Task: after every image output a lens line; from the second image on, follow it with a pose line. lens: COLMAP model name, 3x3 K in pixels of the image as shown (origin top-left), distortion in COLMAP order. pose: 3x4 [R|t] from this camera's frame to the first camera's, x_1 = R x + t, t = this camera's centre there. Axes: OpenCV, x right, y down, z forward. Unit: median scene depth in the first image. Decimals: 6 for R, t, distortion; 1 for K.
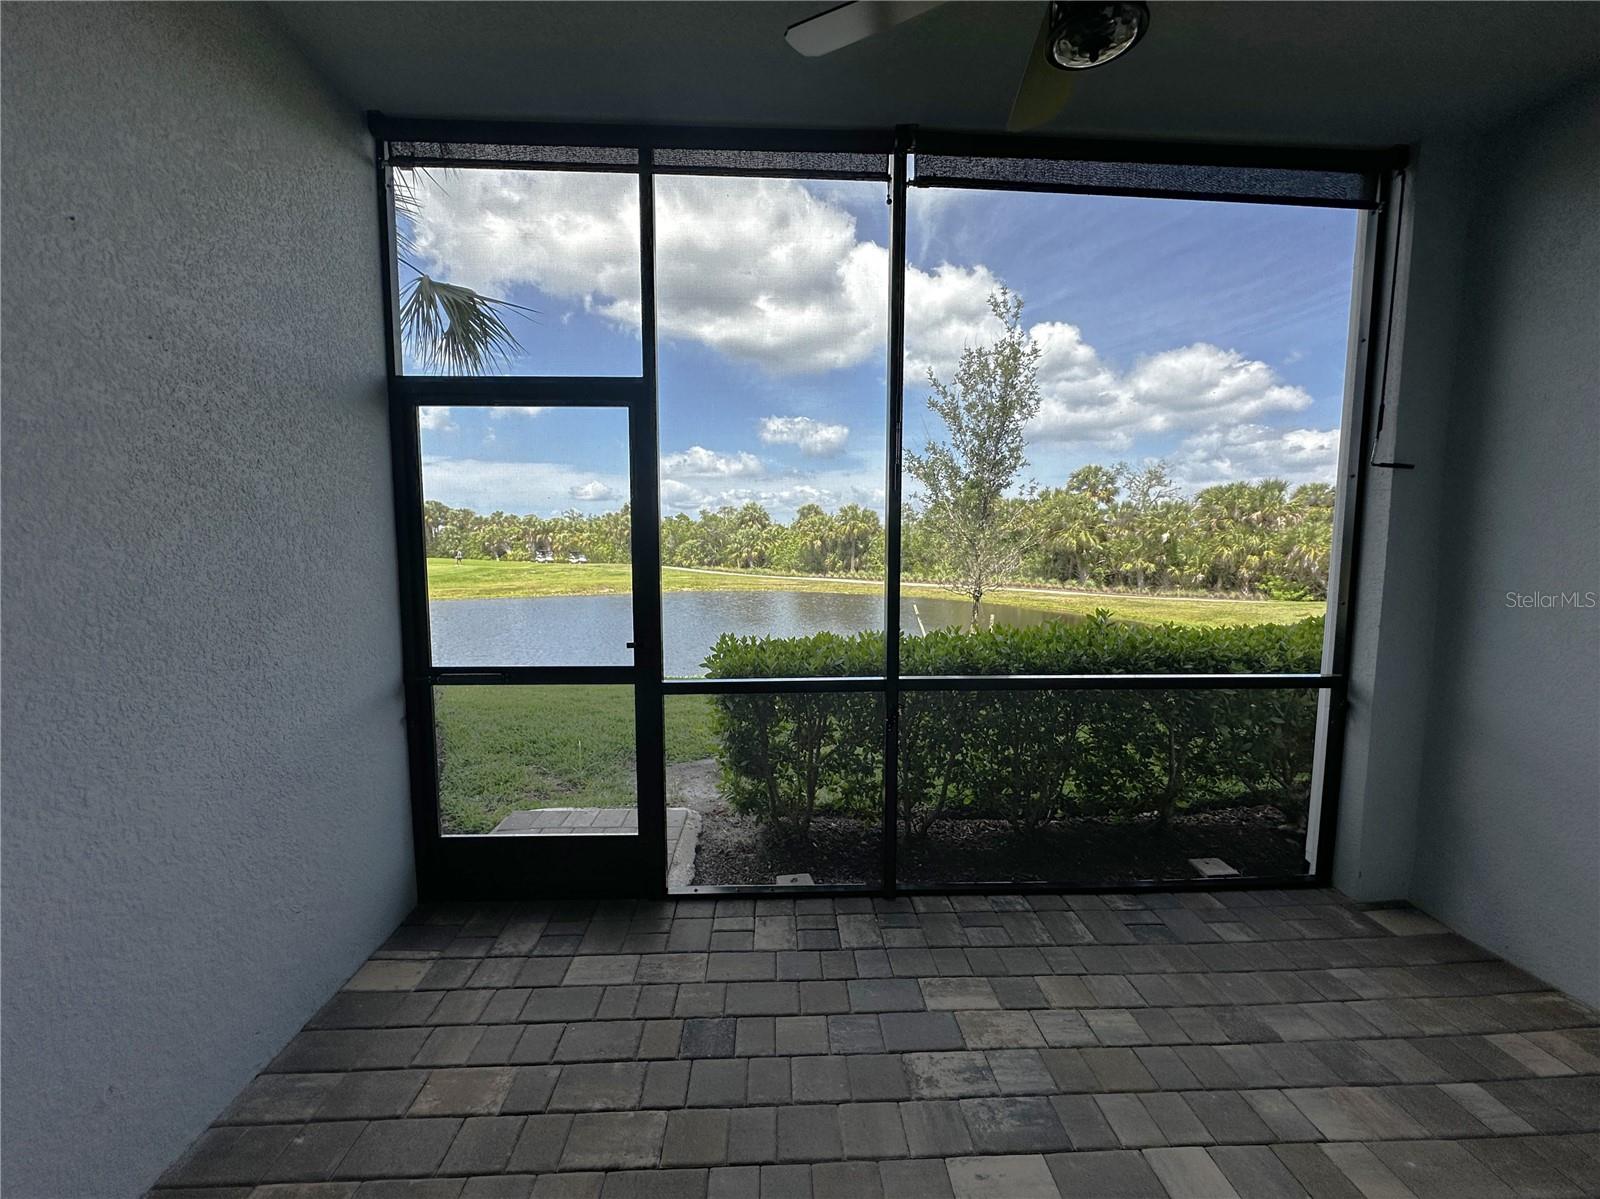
lens RADIAL K [[641.4, 0, 800.0], [0, 641.4, 599.5], [0, 0, 1]] dist [-0.002204, -0.000173]
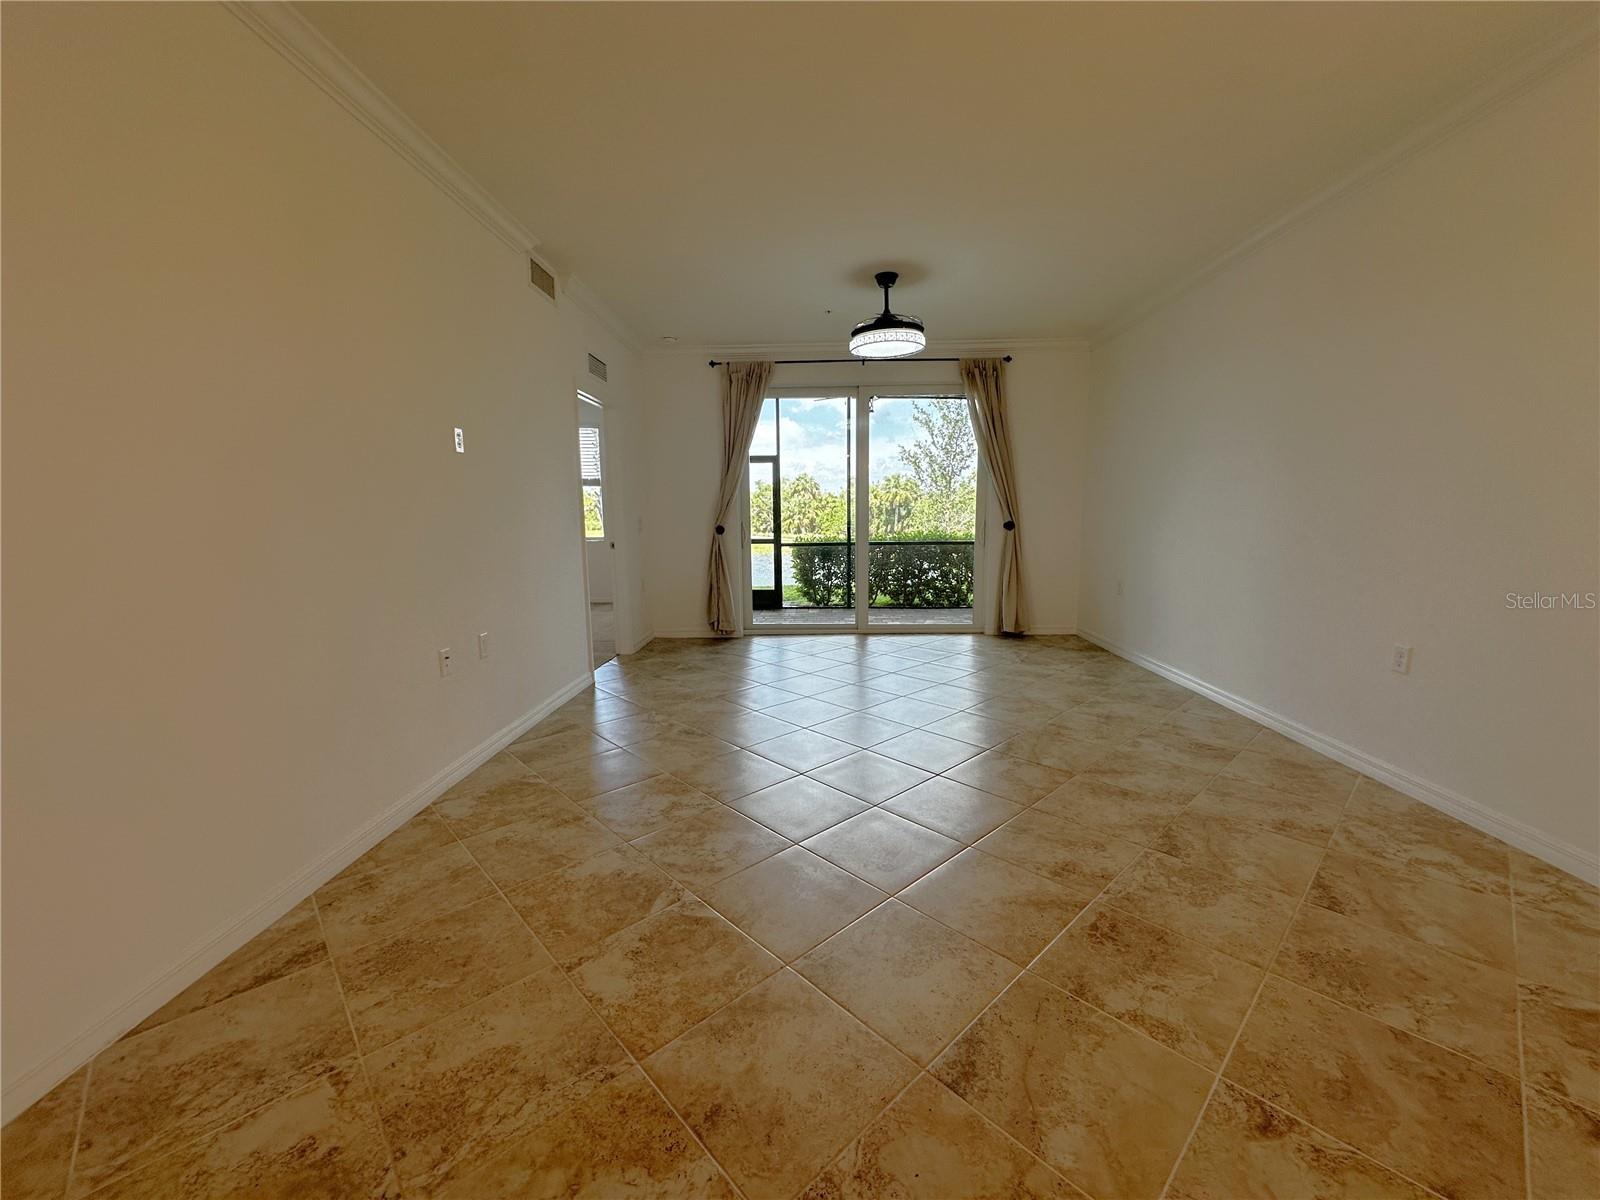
lens RADIAL K [[641.4, 0, 800.0], [0, 641.4, 600.0], [0, 0, 1]] dist [-0.002204, -0.000173]
pose [[0.996768, -0.001602, -0.080320, 0.108906], [0.005490, 0.998822, 0.048216, 0.185800], [0.080148, -0.048501, 0.995602, -1.657284]]
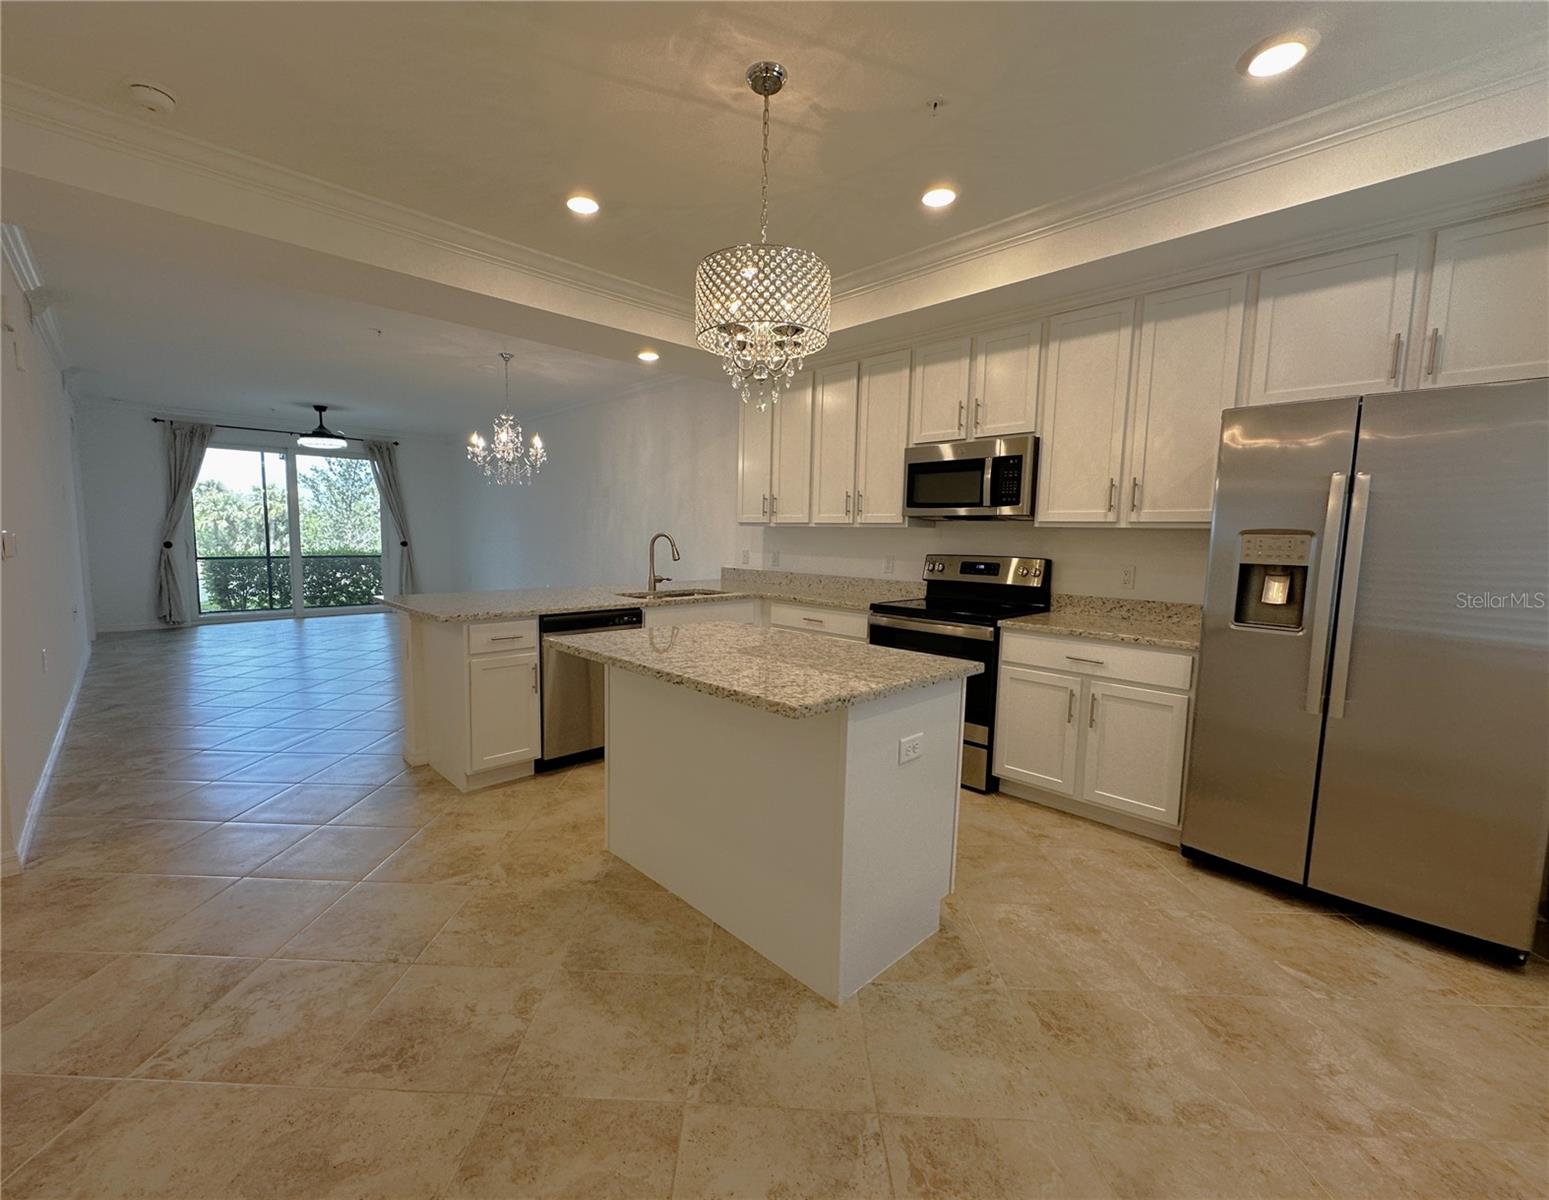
lens RADIAL K [[661.4, 0, 746.9], [0, 661.4, 597.9], [0, 0, 1]] dist [0.002142, 0.000080]
pose [[0.766054, -0.052979, 0.640589, -0.167818], [0.042404, 0.998592, 0.031879, 0.272801], [-0.641376, 0.002742, 0.767222, -2.971216]]
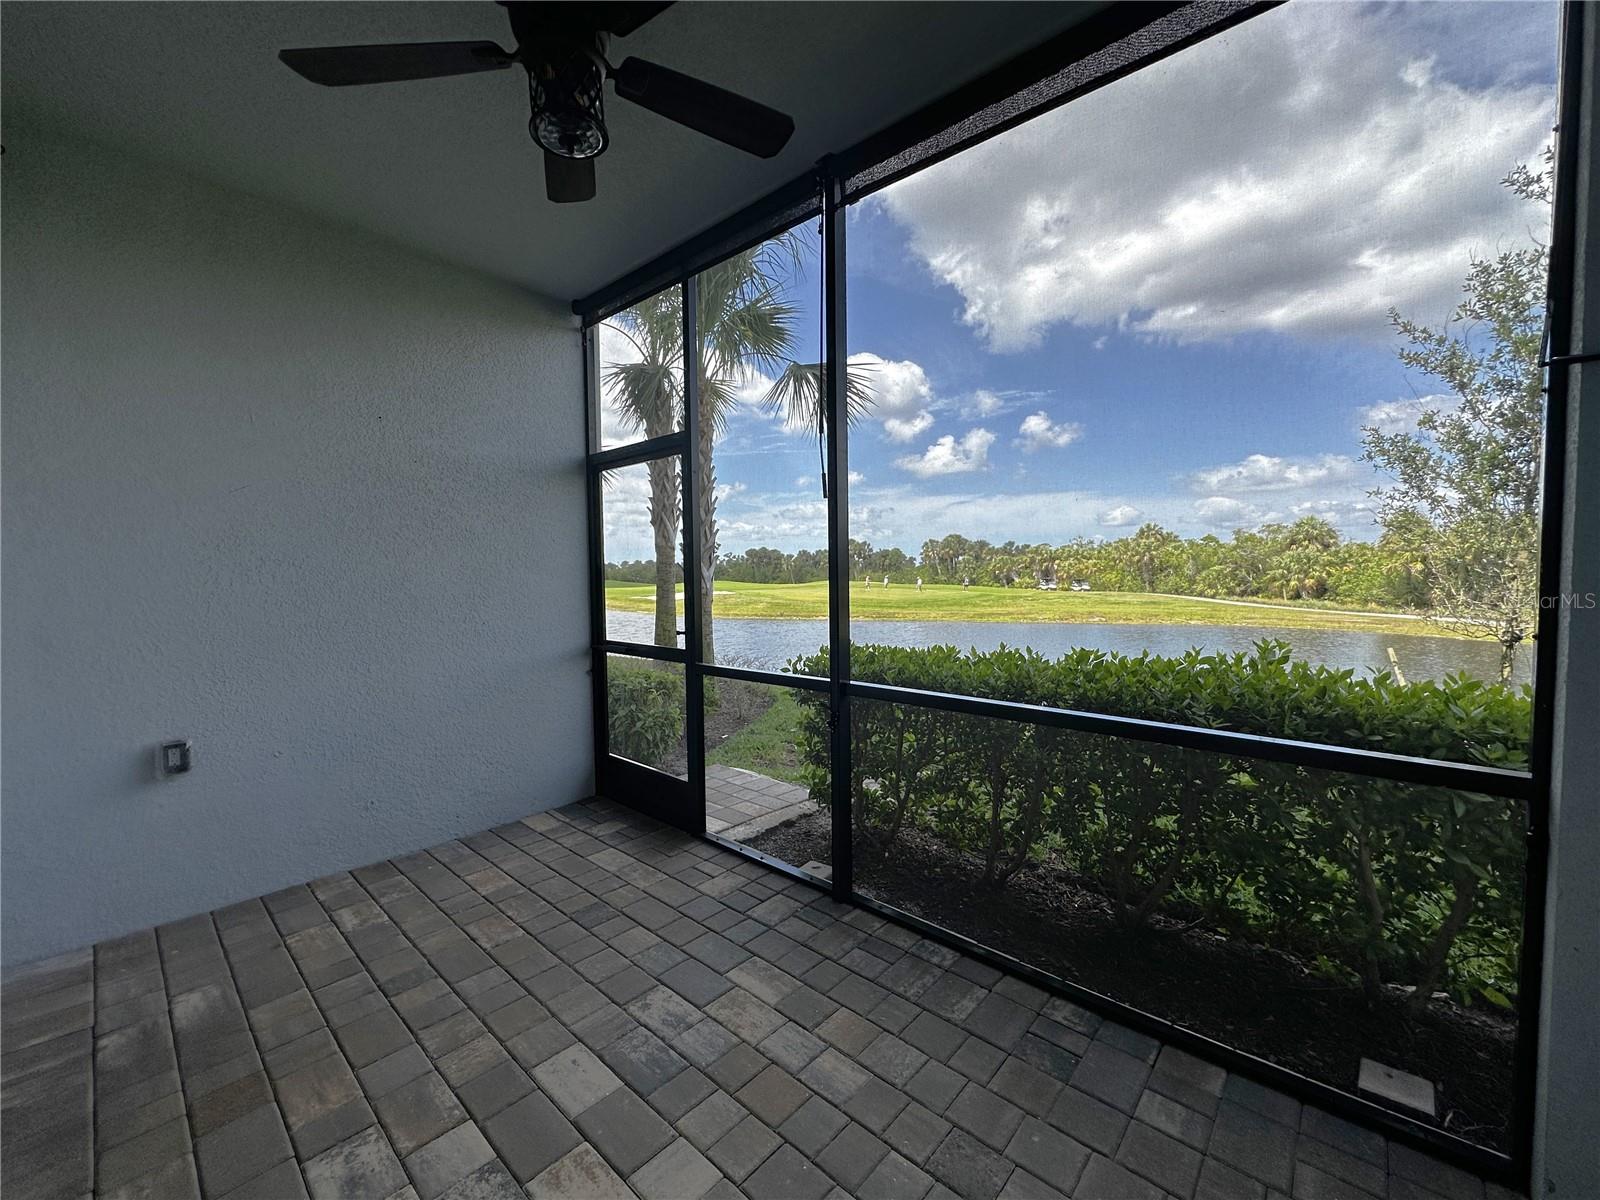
lens RADIAL K [[641.4, 0, 800.0], [0, 641.4, 600.0], [0, 0, 1]] dist [-0.002204, -0.000173]
pose [[0.715722, 0.022192, -0.698033, 0.552183], [-0.052361, 0.998387, -0.021948, 0.012883], [0.696420, 0.052258, 0.715730, 0.149375]]
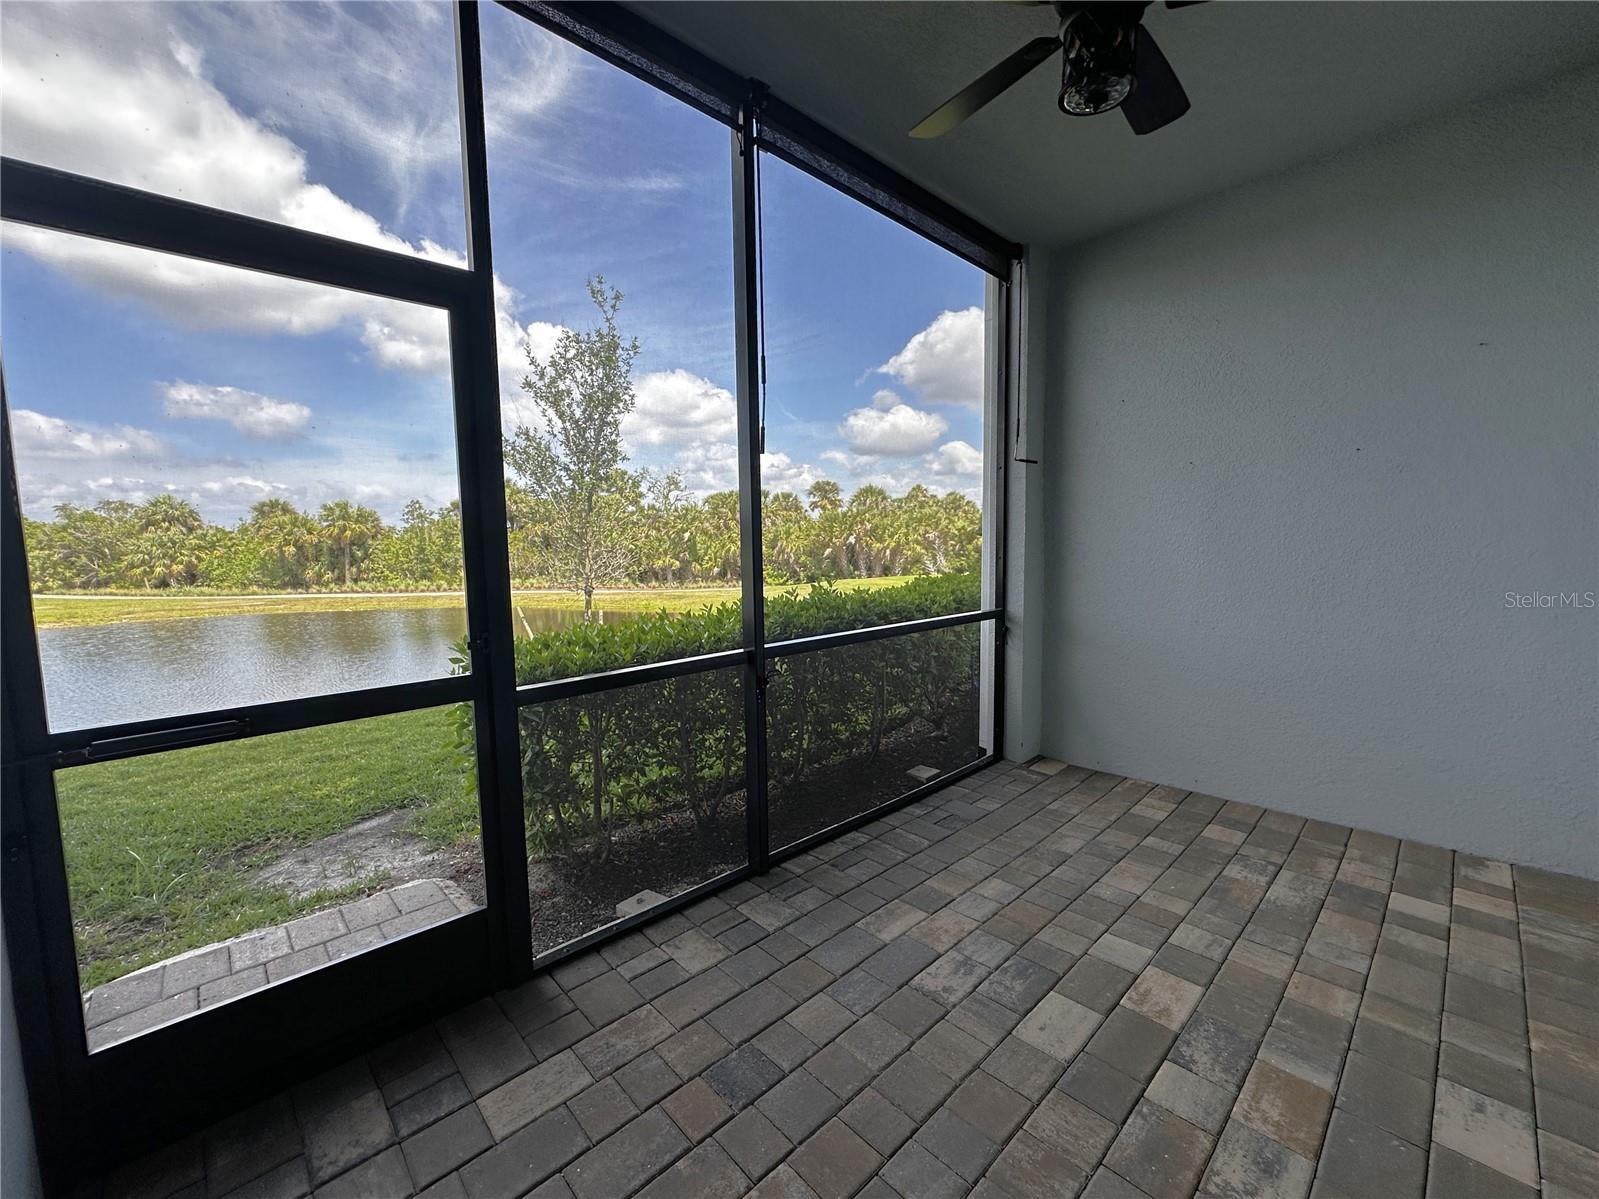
lens RADIAL K [[646.5, 0, 799.5], [0, 646.5, 599.5], [0, 0, 1]] dist [-0.004269, -0.000146]
pose [[0.756075, -0.074743, 0.650203, -0.299835], [0.078065, 0.996664, 0.023793, 0.020526], [-0.649812, 0.032769, 0.759388, 0.141643]]
